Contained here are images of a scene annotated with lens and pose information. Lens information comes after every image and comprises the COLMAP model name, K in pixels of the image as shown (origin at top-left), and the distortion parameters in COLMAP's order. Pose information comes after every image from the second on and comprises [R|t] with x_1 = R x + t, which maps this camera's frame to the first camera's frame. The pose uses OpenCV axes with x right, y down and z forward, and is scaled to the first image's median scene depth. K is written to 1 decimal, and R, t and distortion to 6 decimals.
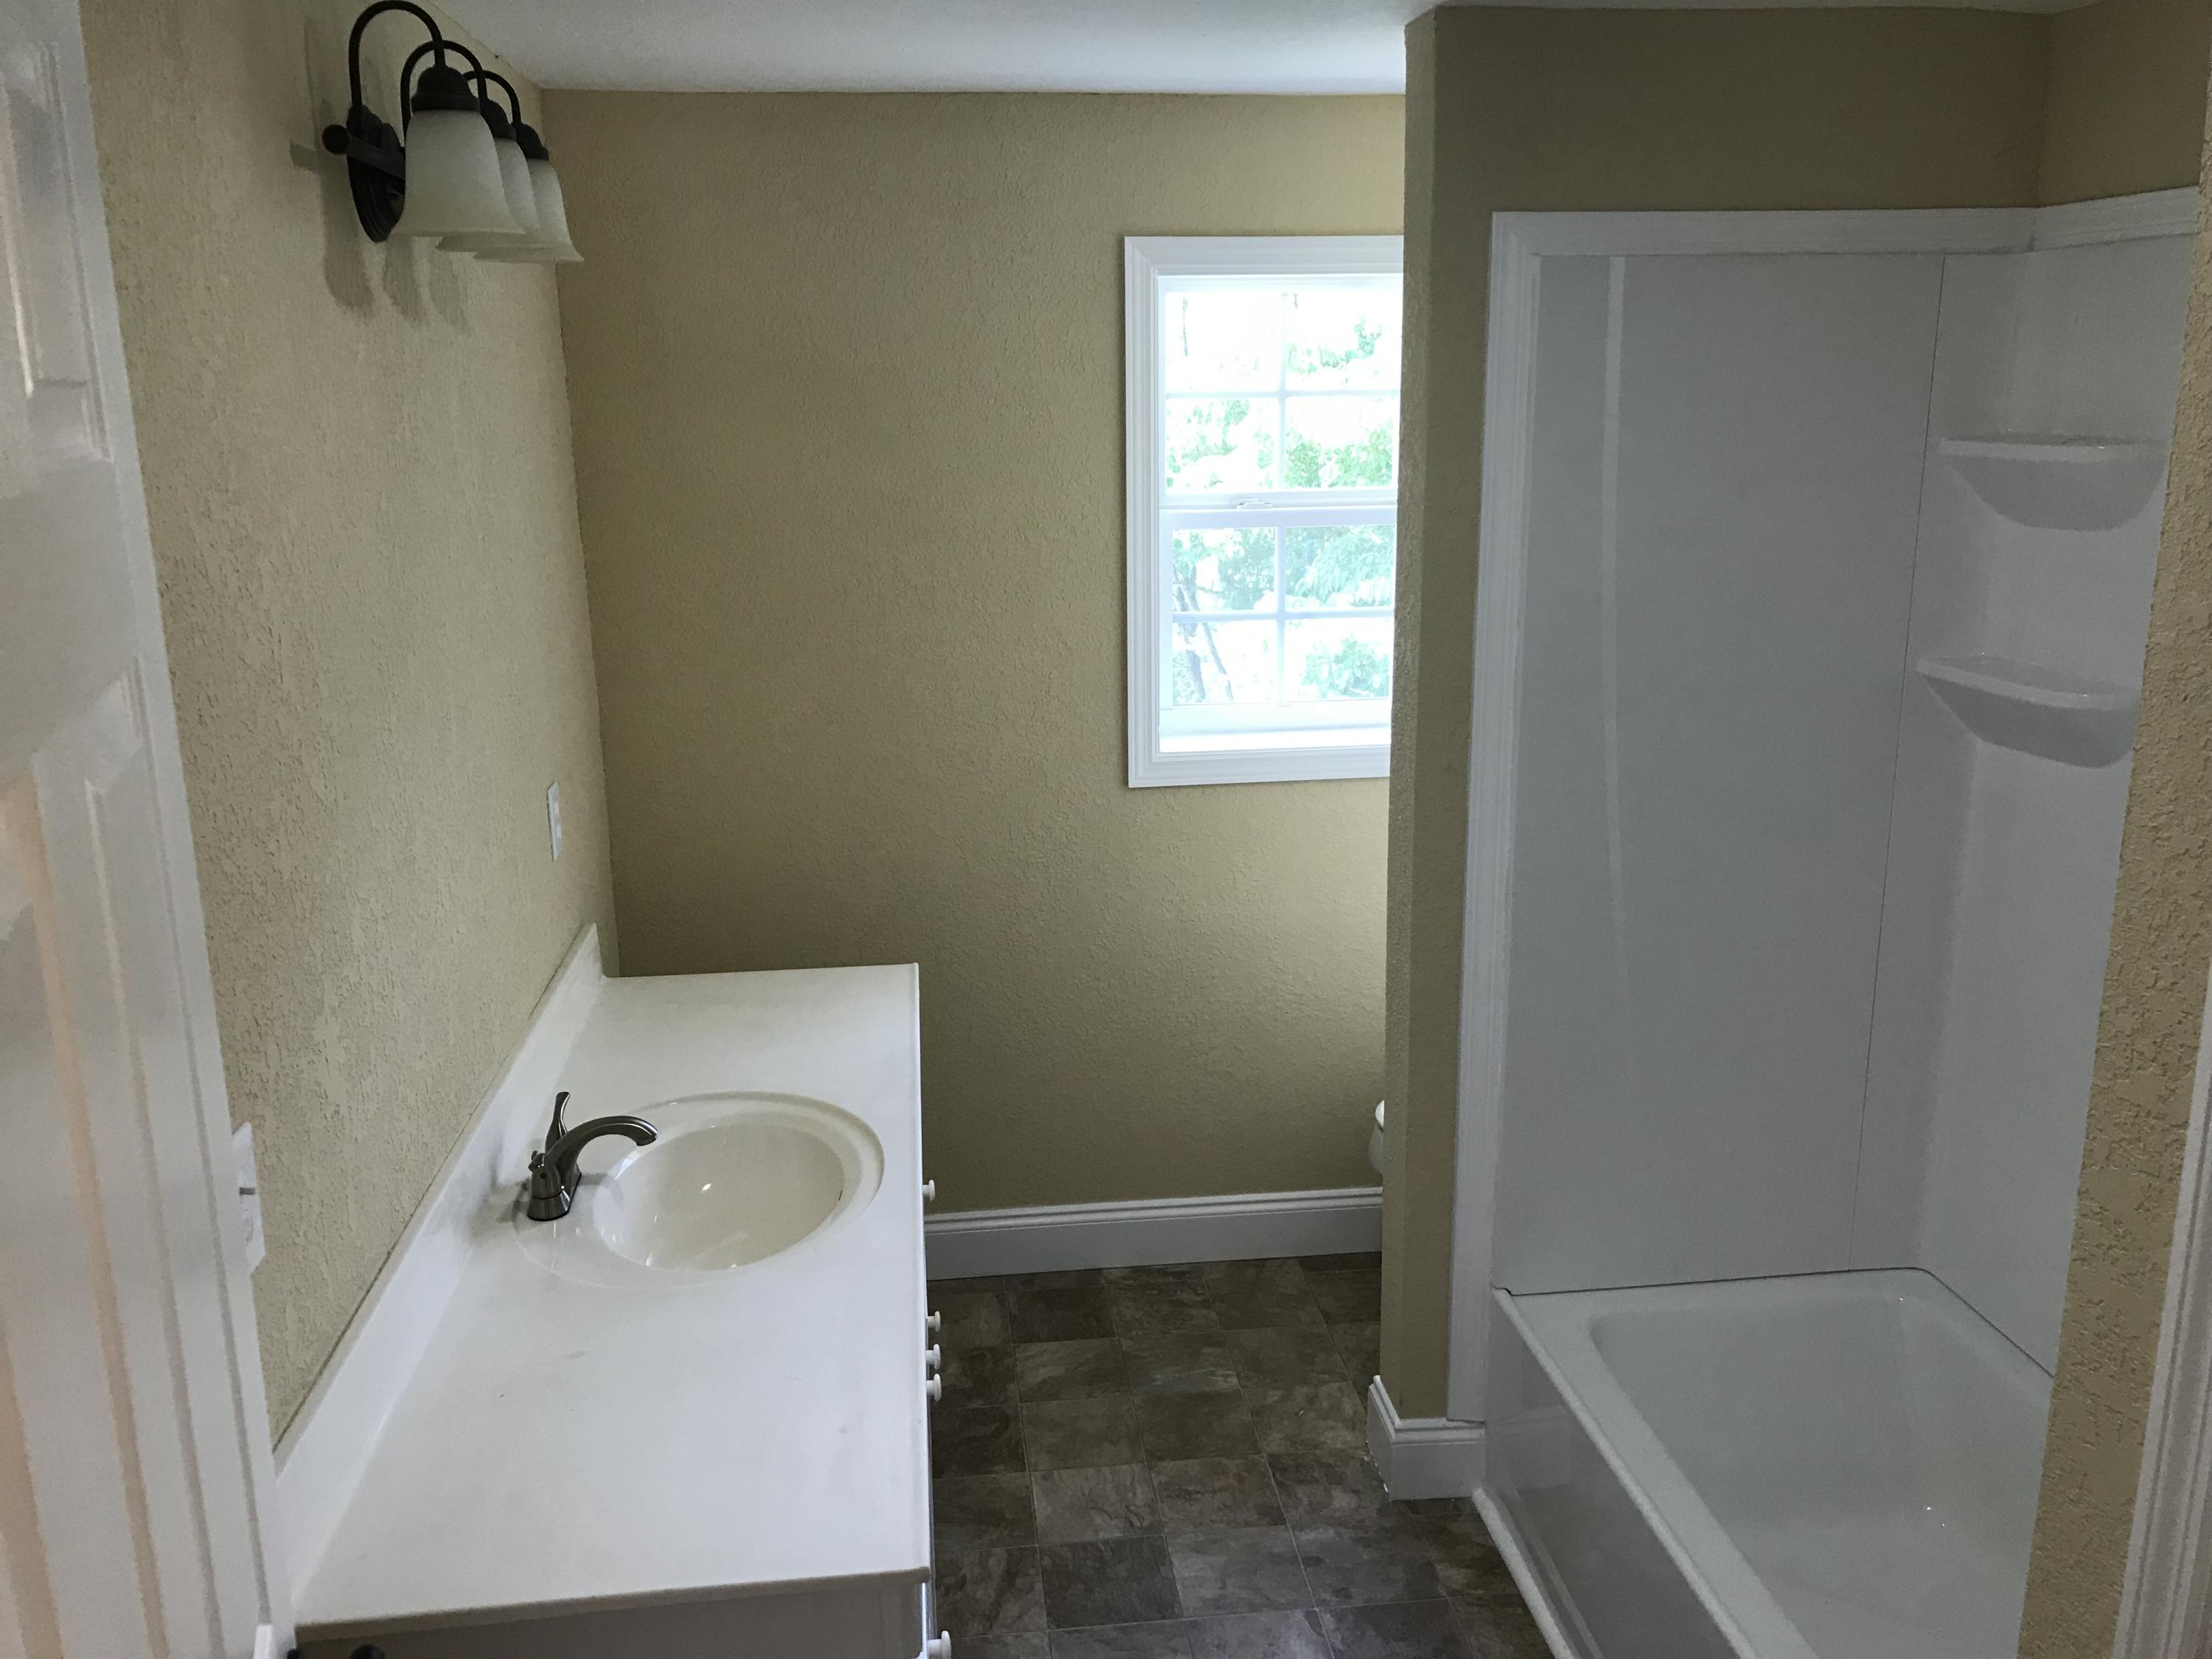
lens RADIAL K [[1830.5, 0, 1089.6], [0, 1830.5, 801.7], [0, 0, 1]] dist [0.069561, -0.081940]
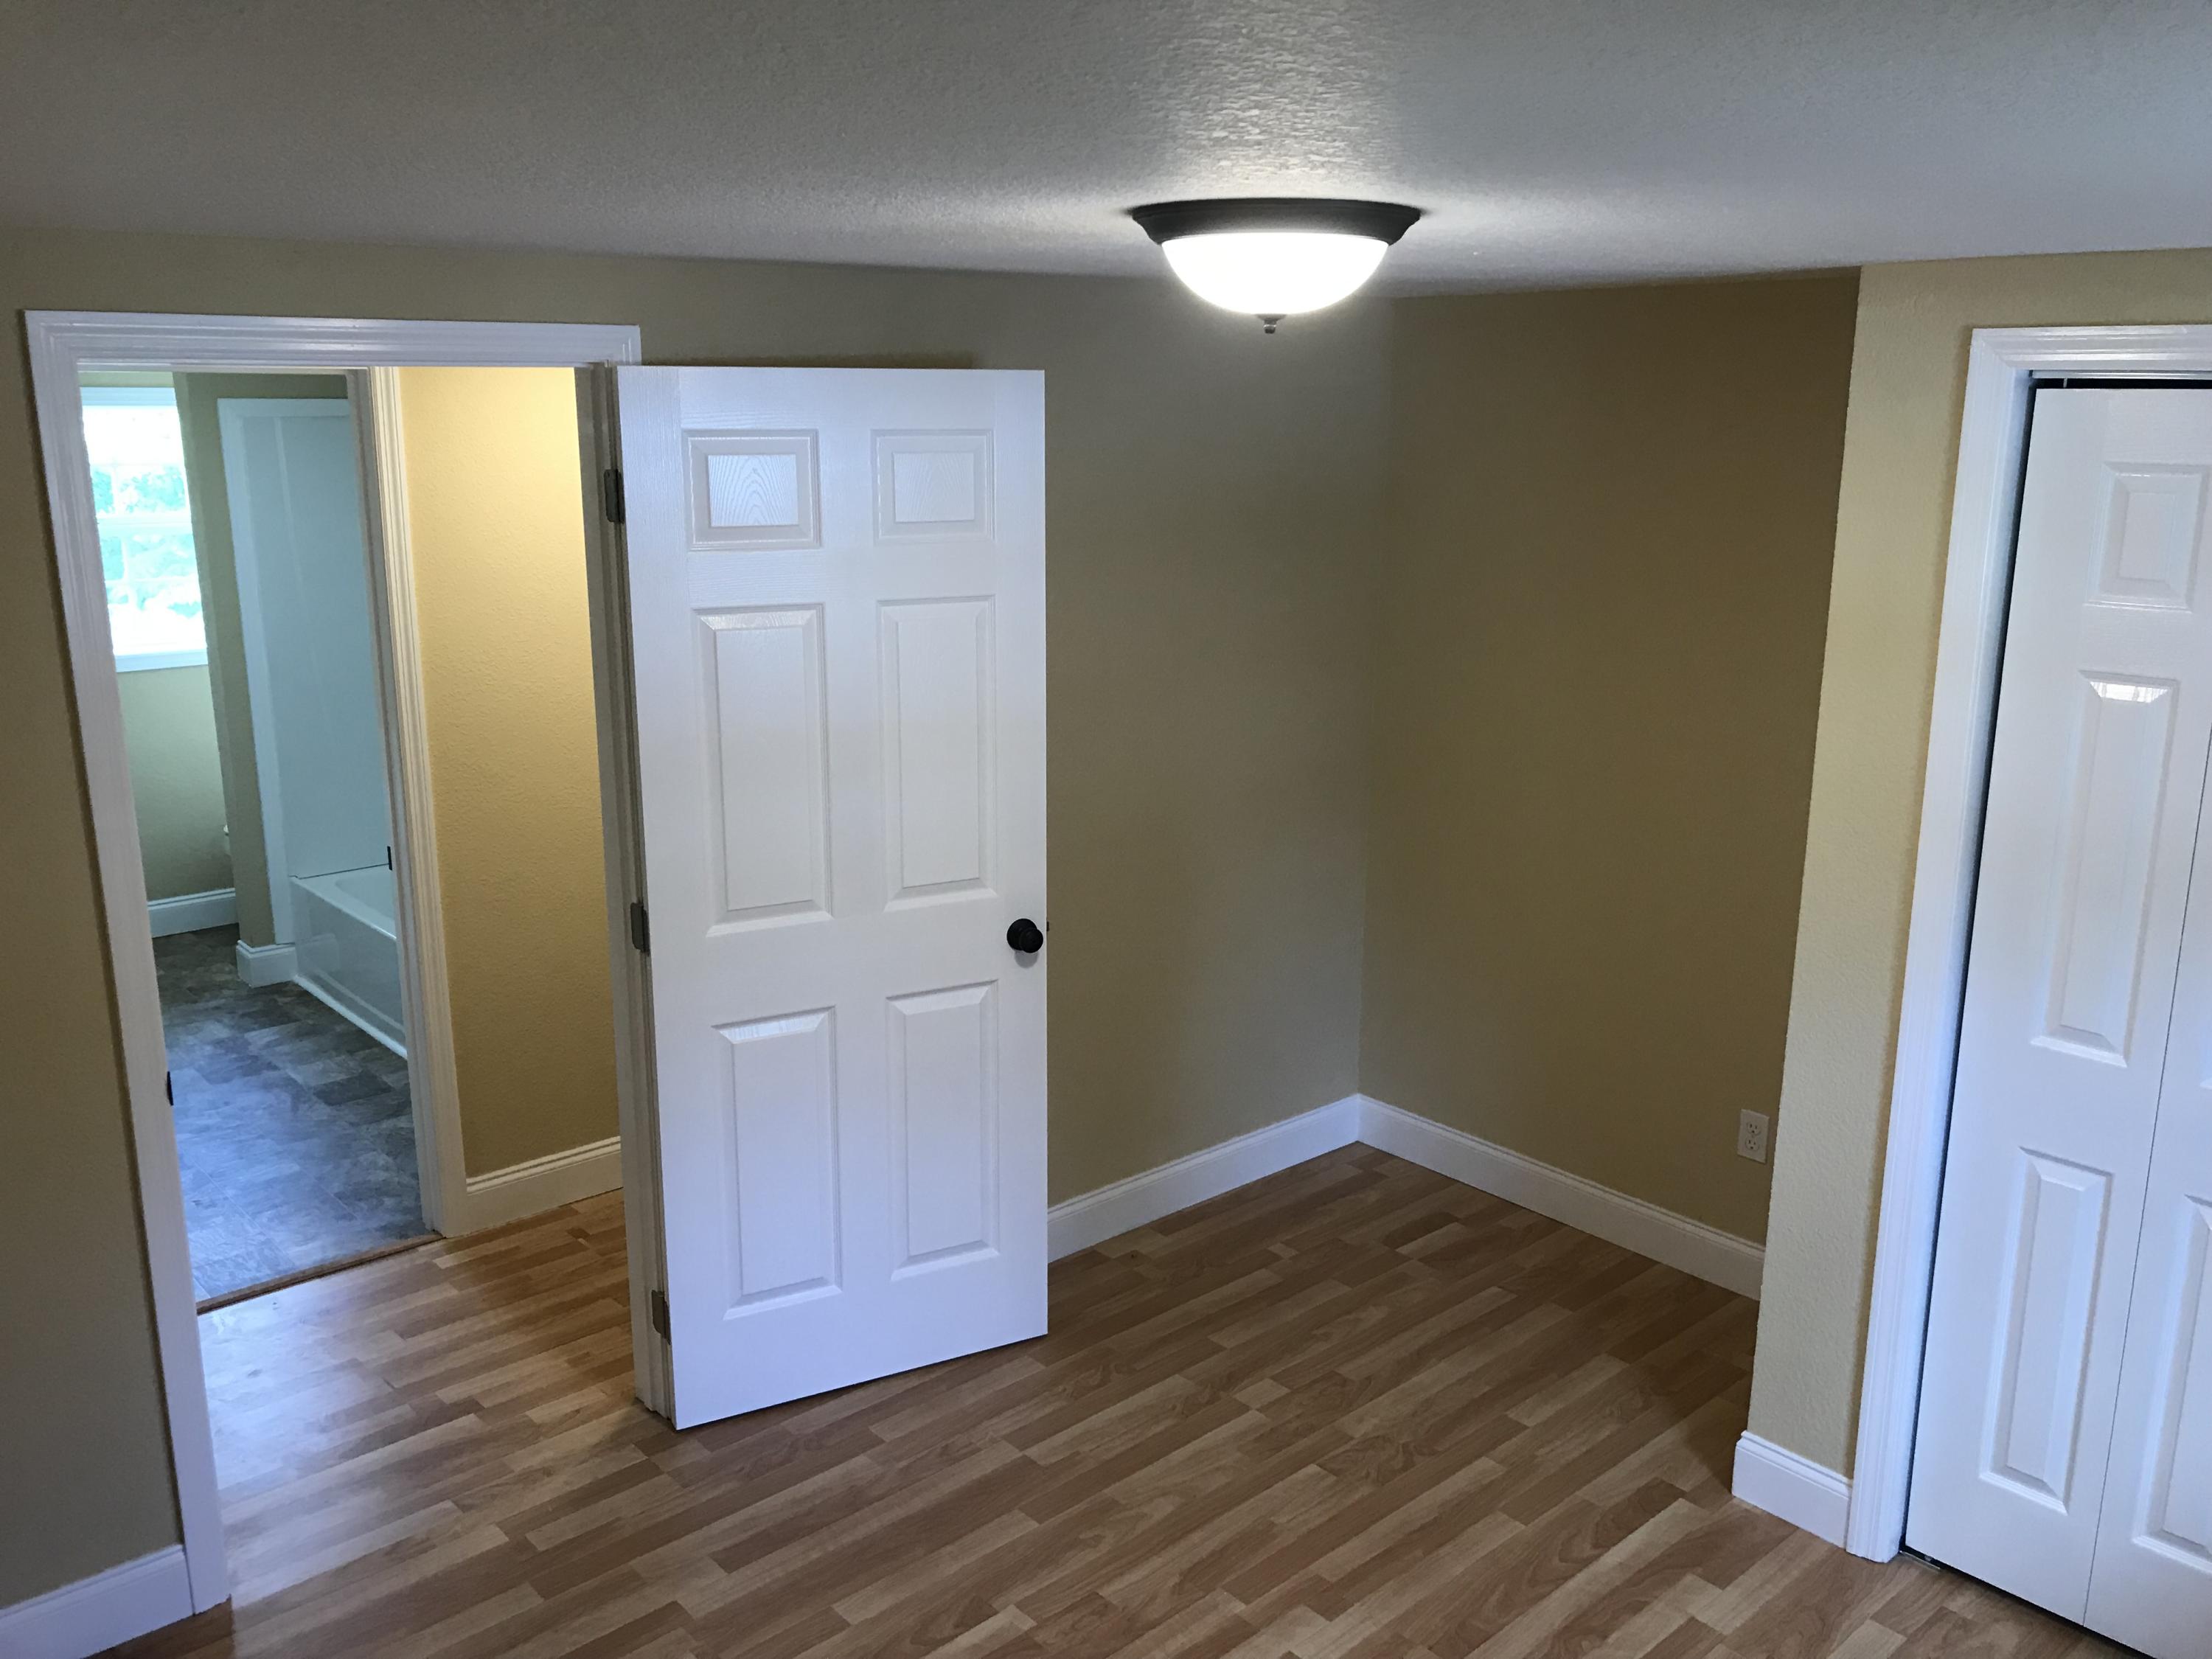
lens RADIAL K [[1830.5, 0, 1089.6], [0, 1830.5, 801.7], [0, 0, 1]] dist [0.069561, -0.081940]
pose [[0.820512, -0.120370, 0.558812, -0.186911], [0.122310, 0.991907, 0.034071, 0.180269], [-0.558391, 0.040393, 0.828594, -1.158853]]
